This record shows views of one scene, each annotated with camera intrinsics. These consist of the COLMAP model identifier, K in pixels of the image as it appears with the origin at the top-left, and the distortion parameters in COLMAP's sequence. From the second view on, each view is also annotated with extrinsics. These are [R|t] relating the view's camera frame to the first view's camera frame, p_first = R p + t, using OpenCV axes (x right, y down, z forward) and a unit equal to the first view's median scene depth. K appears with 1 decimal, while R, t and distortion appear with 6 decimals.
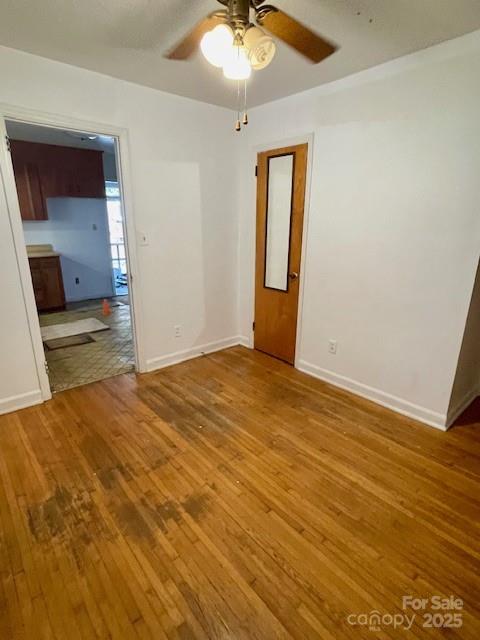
lens RADIAL K [[330.4, 0, 237.8], [0, 330.4, 322.3], [0, 0, 1]] dist [0.003633, 0.000358]
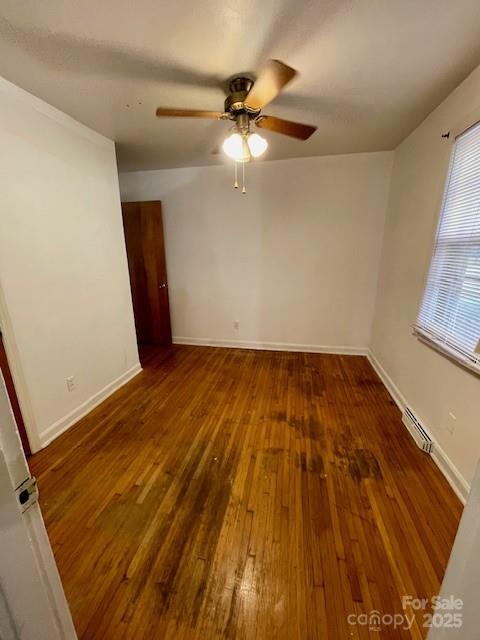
lens RADIAL K [[257.0, 0, 239.3], [0, 257.0, 319.2], [0, 0, 1]] dist [0.000853, 0.000074]
pose [[-0.604682, -0.207361, 0.769000, -0.600817], [0.242730, 0.871606, 0.425893, -0.319323], [-0.758579, 0.444189, -0.476712, 1.037641]]
